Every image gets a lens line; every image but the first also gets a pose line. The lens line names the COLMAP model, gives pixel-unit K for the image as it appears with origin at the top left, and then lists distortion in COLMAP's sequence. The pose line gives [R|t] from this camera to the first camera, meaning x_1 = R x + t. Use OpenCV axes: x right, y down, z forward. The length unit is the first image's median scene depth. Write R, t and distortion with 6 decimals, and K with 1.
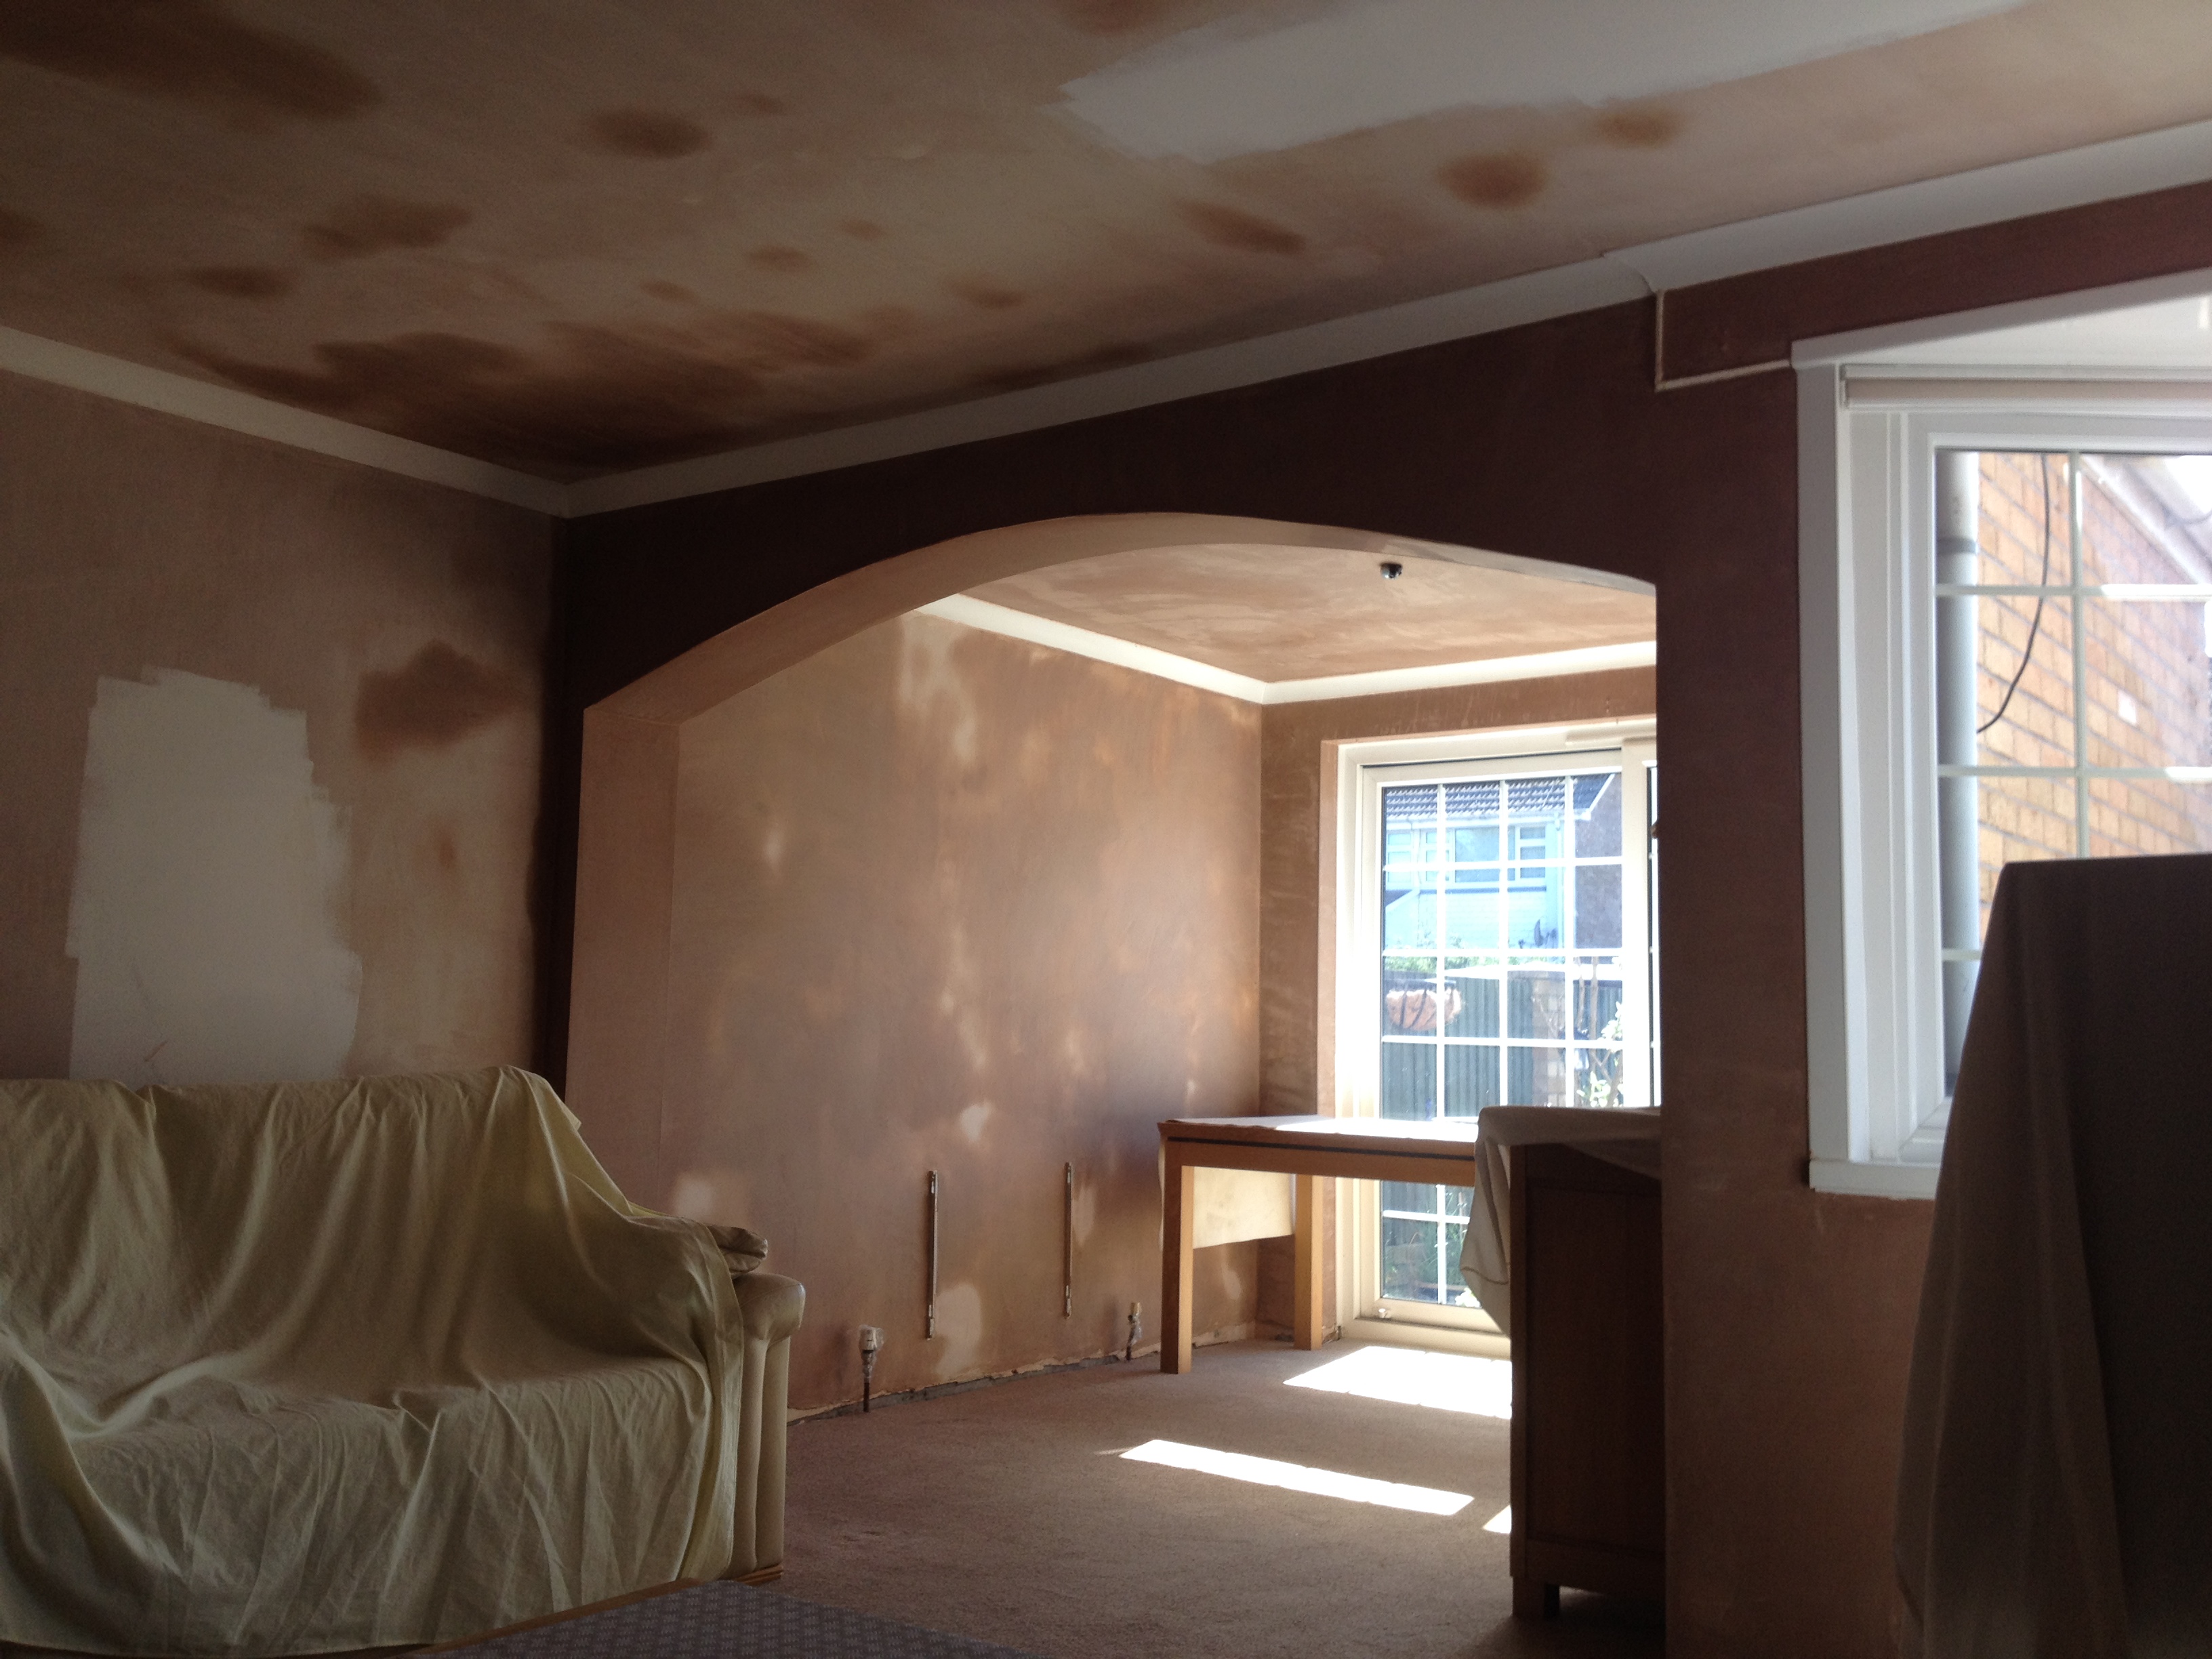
lens RADIAL K [[2098.4, 0, 1090.6], [0, 2098.4, 823.7], [0, 0, 1]] dist [0.188178, -0.465037]
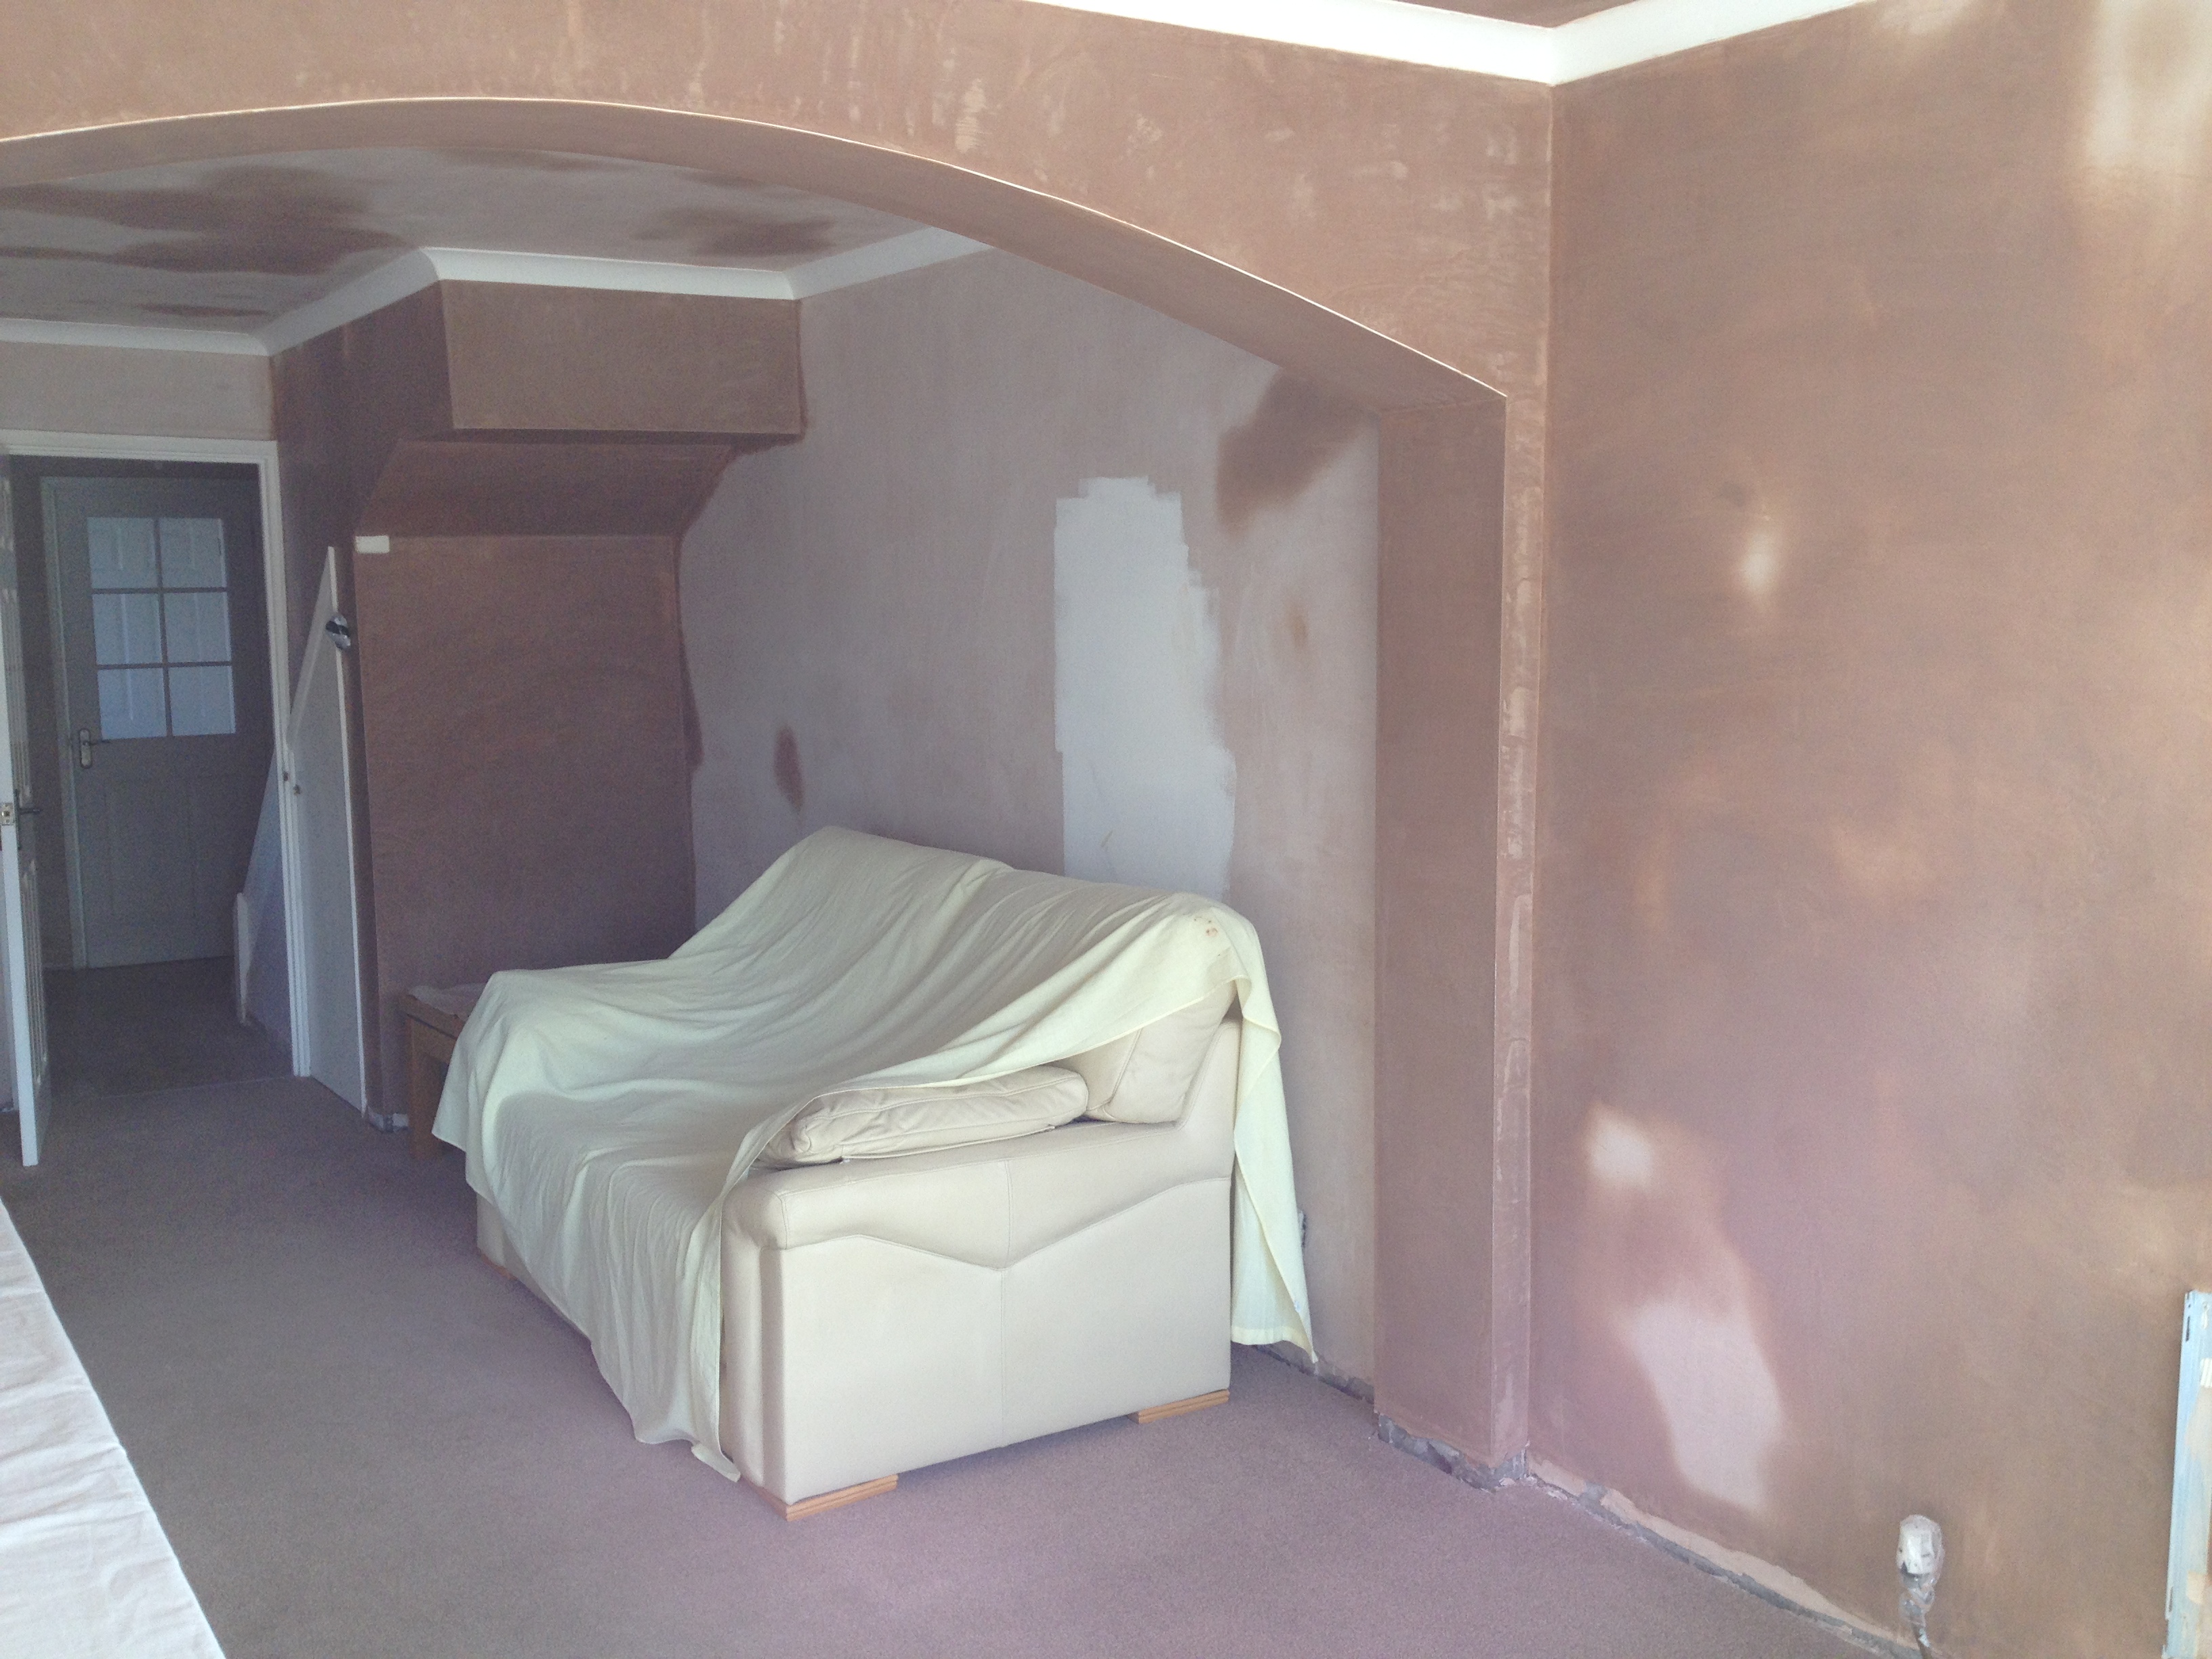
lens RADIAL K [[2087.9, 0, 1102.0], [0, 2087.9, 822.3], [0, 0, 1]] dist [0.188076, -0.378320]
pose [[-0.344489, 0.087358, -0.934717, 0.598974], [0.101449, 0.993295, 0.055444, 0.042689], [0.933293, -0.075727, -0.351042, 1.489018]]
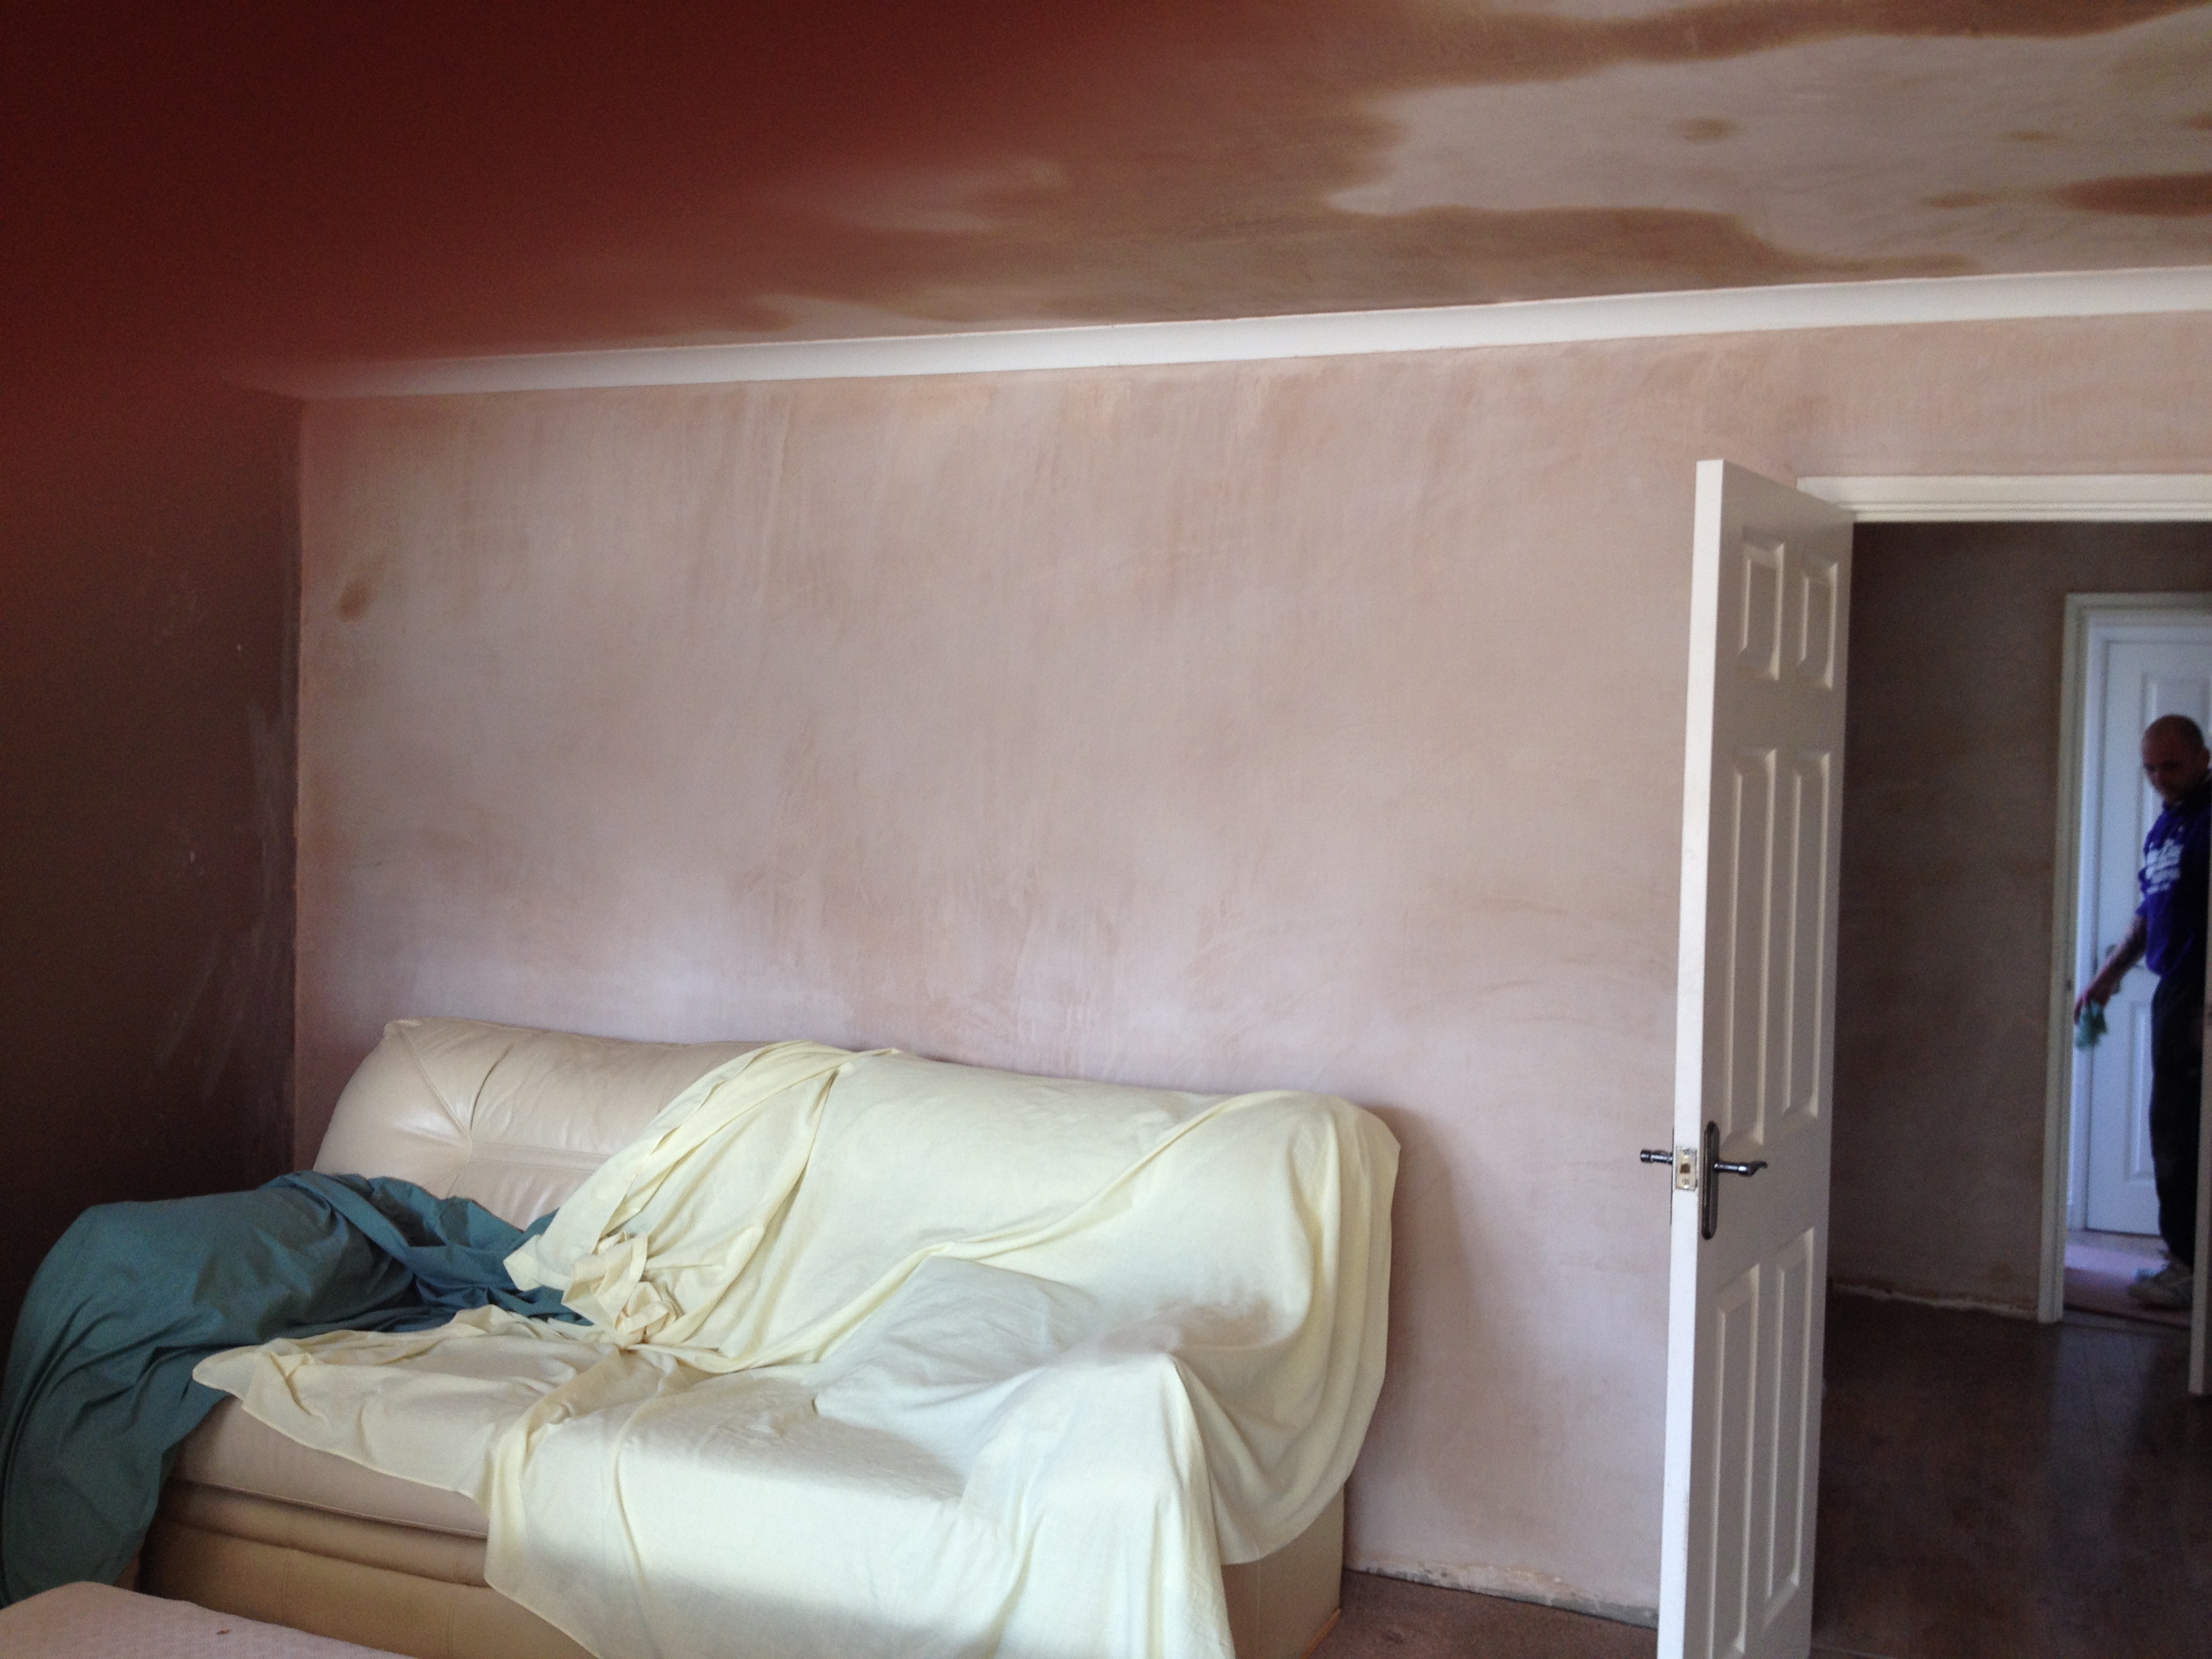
lens RADIAL K [[2098.4, 0, 1090.6], [0, 2098.4, 823.7], [0, 0, 1]] dist [0.188178, -0.465037]
pose [[-0.972369, -0.034121, -0.230943, -0.097444], [-0.018926, 0.997527, -0.067695, -0.025147], [0.232681, -0.061454, -0.970610, 1.001418]]
